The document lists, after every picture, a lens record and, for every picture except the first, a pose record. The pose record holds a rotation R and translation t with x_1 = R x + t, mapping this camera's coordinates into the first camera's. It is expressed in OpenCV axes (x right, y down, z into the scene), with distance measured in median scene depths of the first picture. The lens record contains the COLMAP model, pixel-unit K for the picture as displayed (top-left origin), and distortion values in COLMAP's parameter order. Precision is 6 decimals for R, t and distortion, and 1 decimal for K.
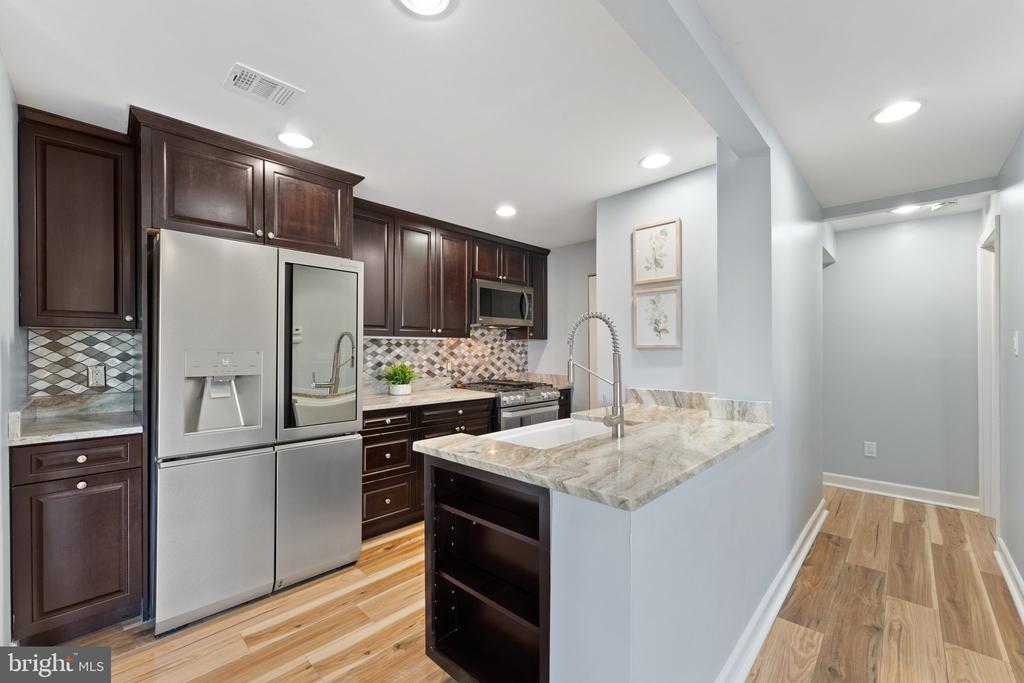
lens RADIAL K [[413.5, 0, 508.3], [0, 413.5, 347.5], [0, 0, 1]] dist [0.003346, -0.000076]
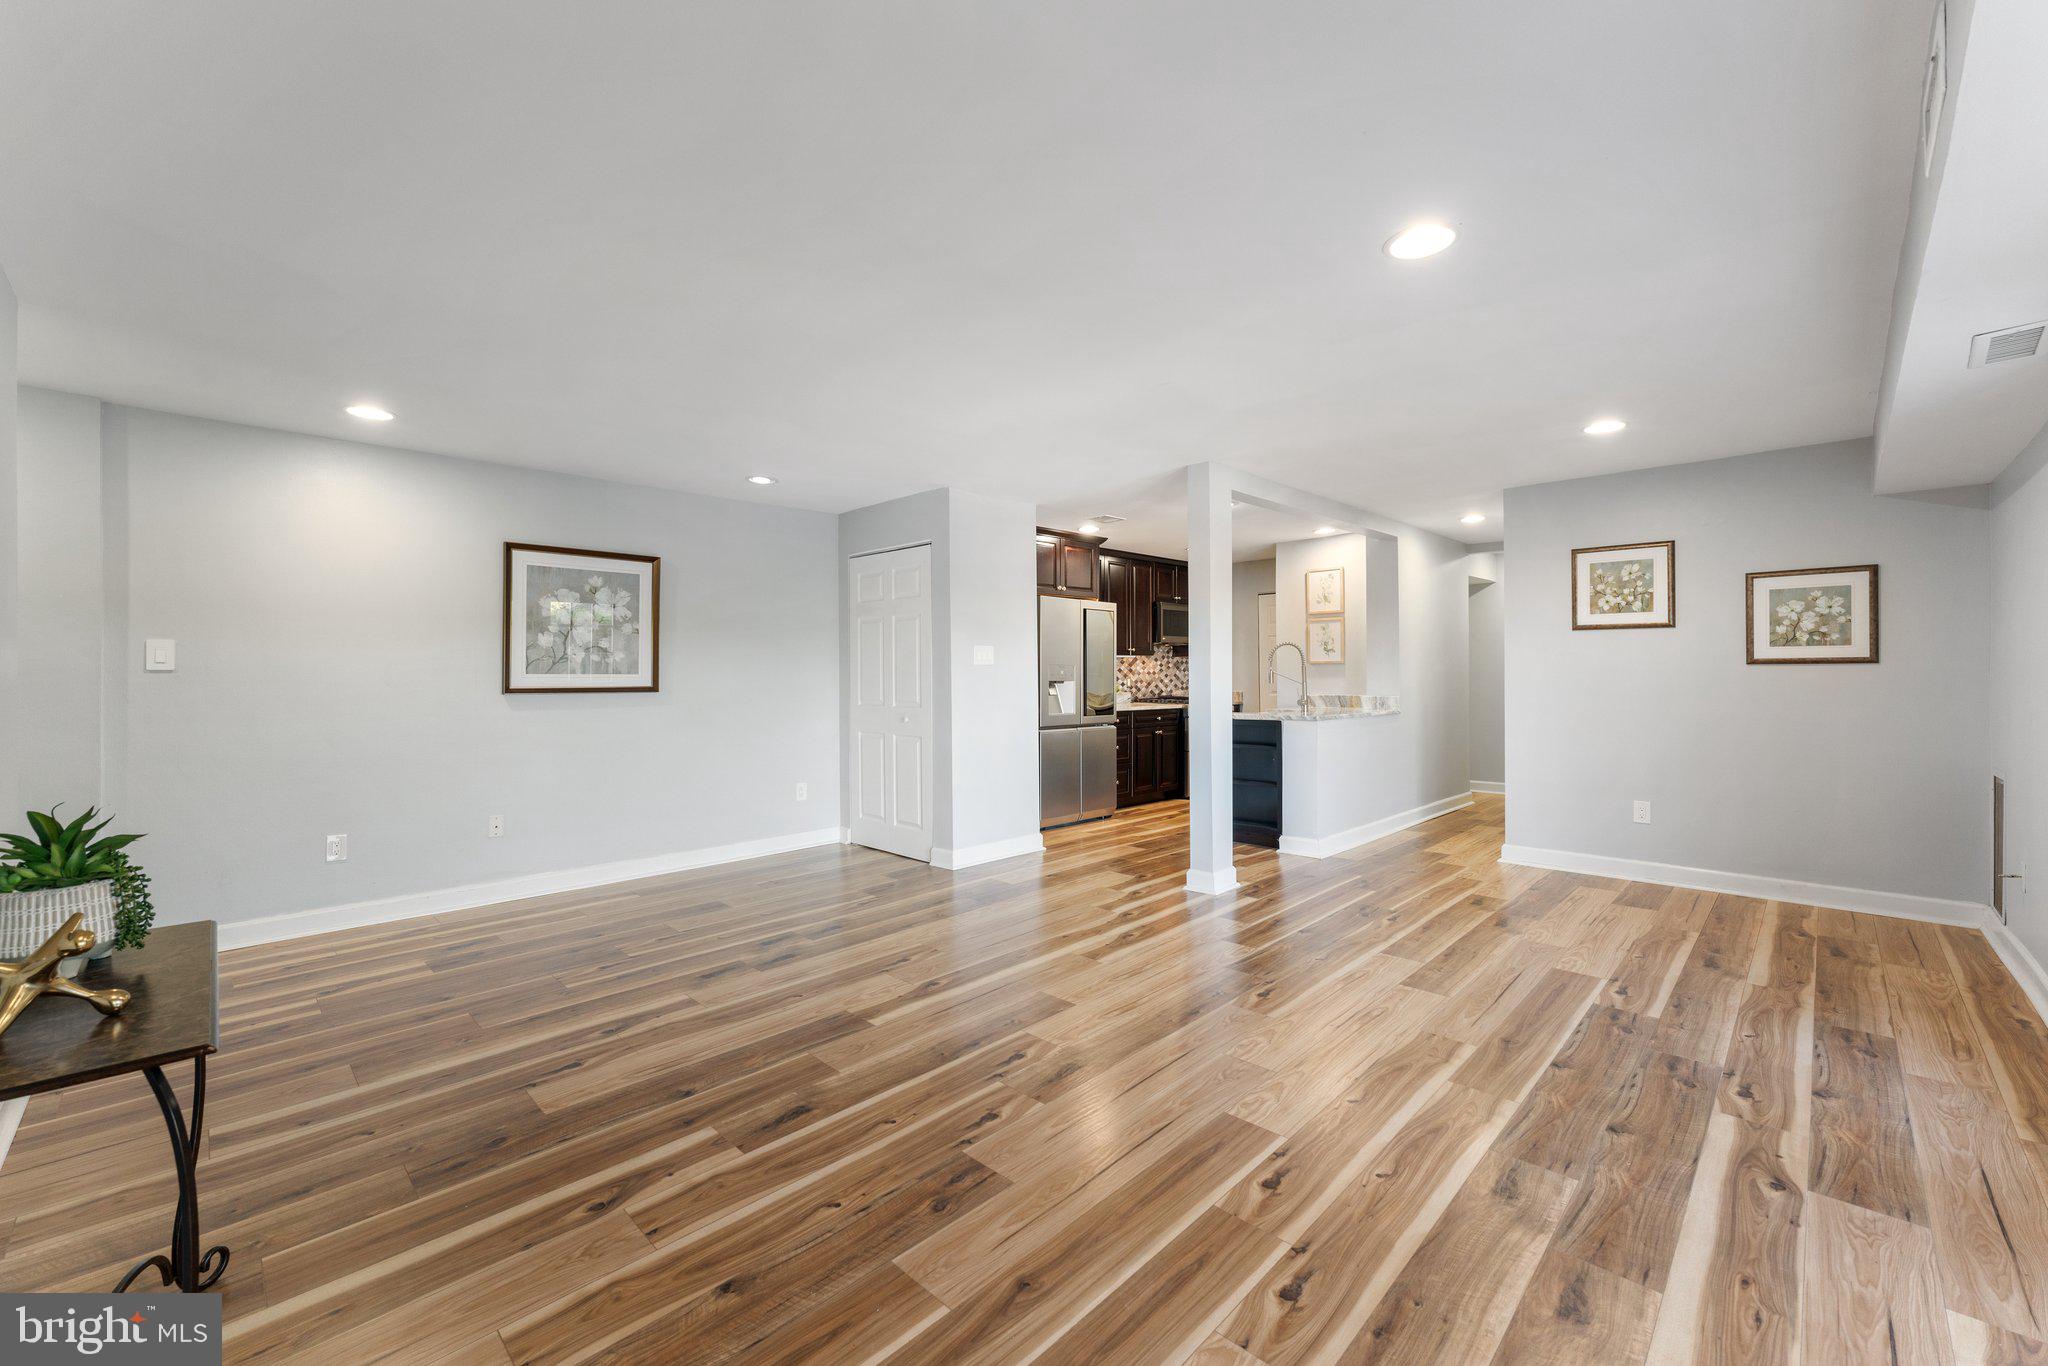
lens RADIAL K [[826.9, 0, 998.8], [0, 826.9, 681.5], [0, 0, 1]] dist [0.003346, -0.000076]
pose [[0.999482, -0.006587, -0.031510, -0.715548], [0.007056, 0.999866, 0.014799, 0.016996], [0.031408, -0.015014, 0.999394, -1.991369]]
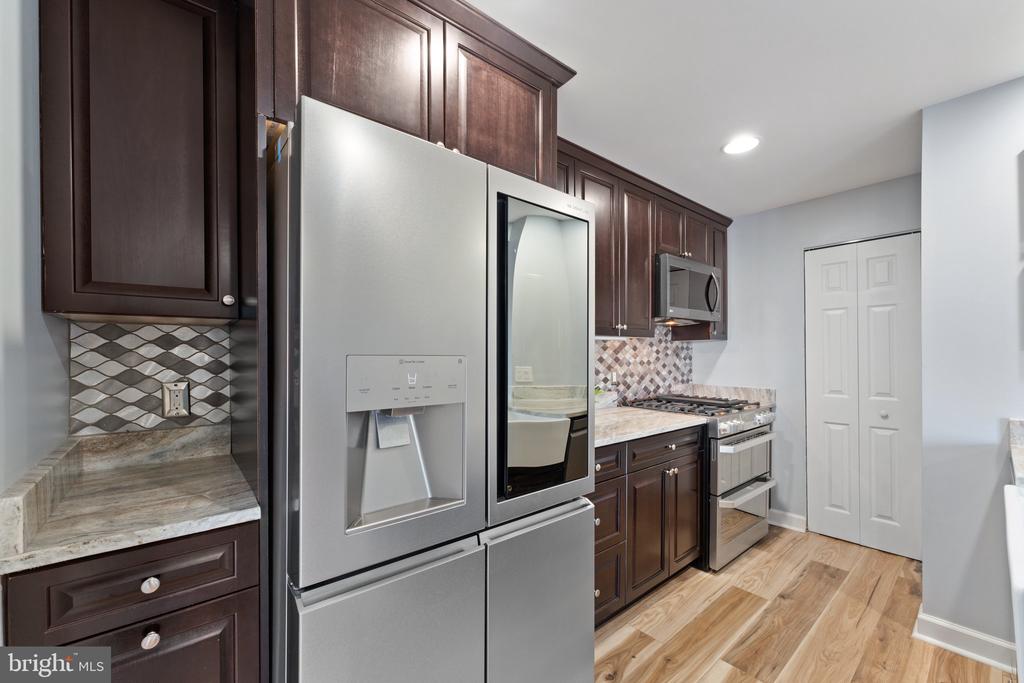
lens RADIAL K [[413.5, 0, 513.0], [0, 413.5, 352.7], [0, 0, 1]] dist [0.003346, -0.000076]
pose [[0.995464, -0.003713, -0.095068, -0.439073], [0.003854, 0.999992, 0.001301, 0.002013], [0.095062, -0.001662, 0.995470, 0.438181]]
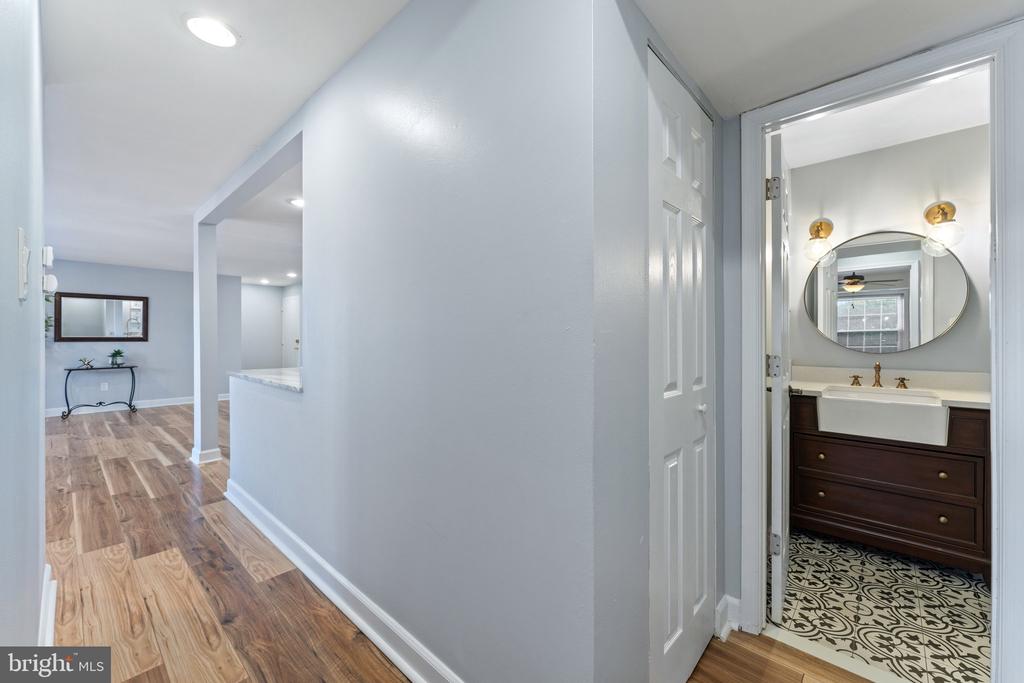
lens RADIAL K [[413.5, 0, 508.0], [0, 413.5, 335.0], [0, 0, 1]] dist [0.003346, -0.000076]
pose [[0.012767, -0.006598, -0.999897, 1.539783], [0.007545, 0.999950, -0.006502, 0.057579], [0.999890, -0.007461, 0.012816, 1.371291]]
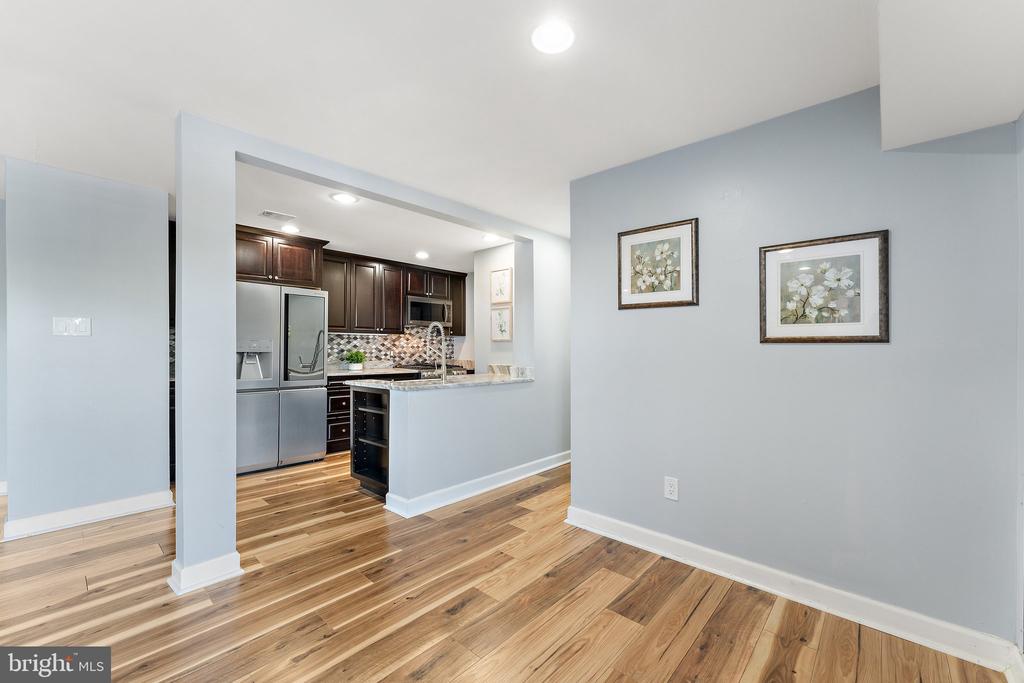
lens RADIAL K [[413.5, 0, 507.7], [0, 413.5, 350.7], [0, 0, 1]] dist [0.003346, -0.000076]
pose [[0.999715, 0.008247, 0.022420, 0.421083], [-0.008475, 0.999913, 0.010074, 0.030106], [-0.022335, -0.010261, 0.999698, -0.875802]]
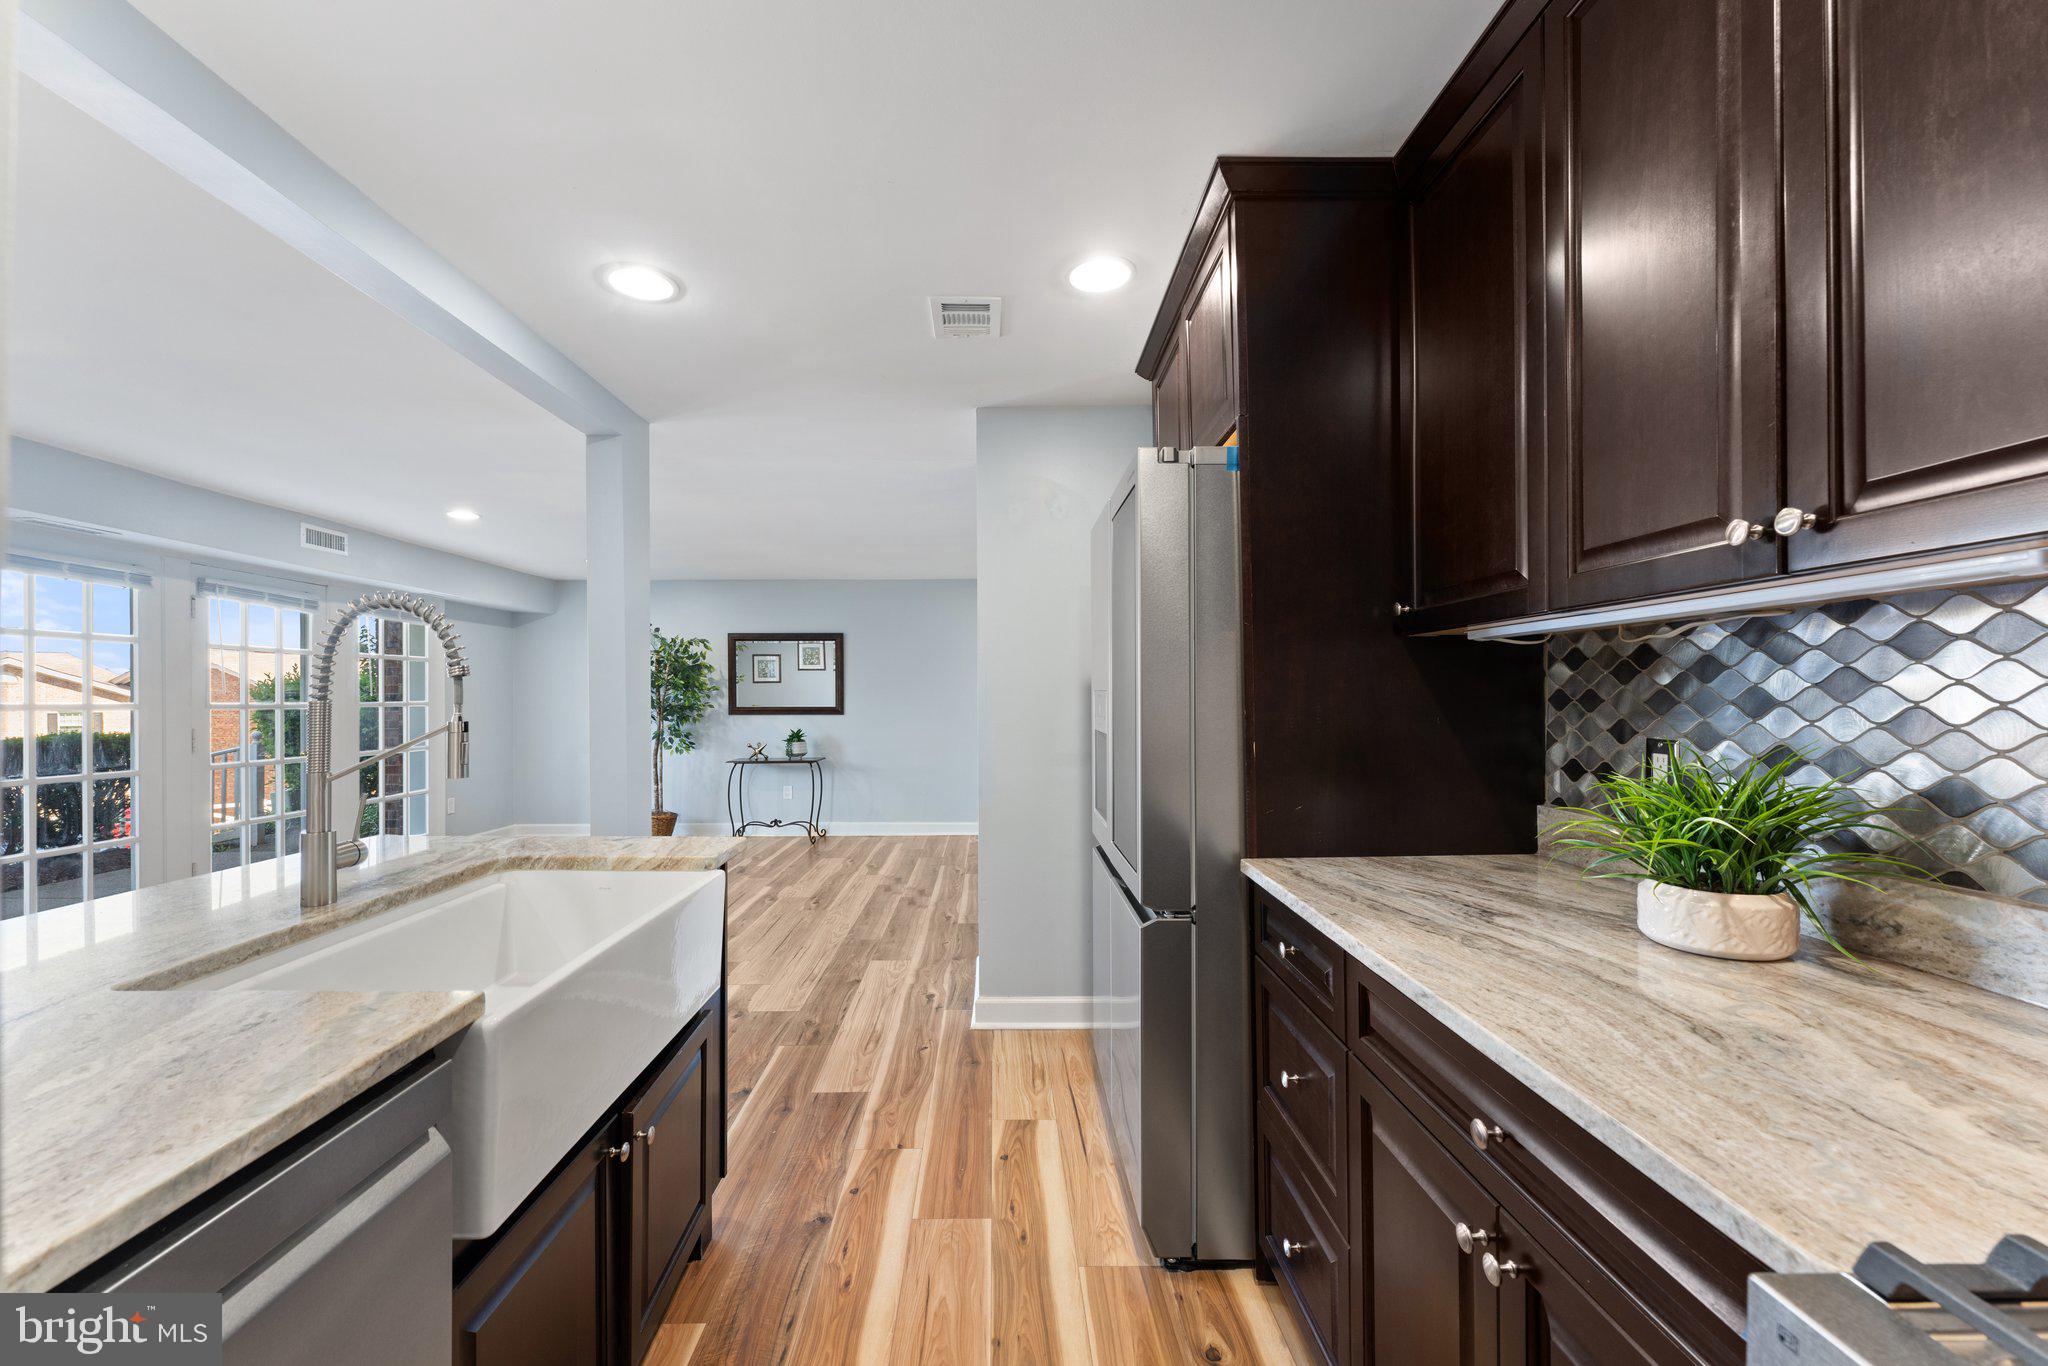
lens RADIAL K [[826.9, 0, 1010.2], [0, 826.9, 697.5], [0, 0, 1]] dist [0.003346, -0.000076]
pose [[-0.711247, 0.003235, -0.702935, 0.274075], [0.009438, 0.999943, -0.004948, 0.018929], [0.702879, -0.010153, -0.711237, 1.601703]]
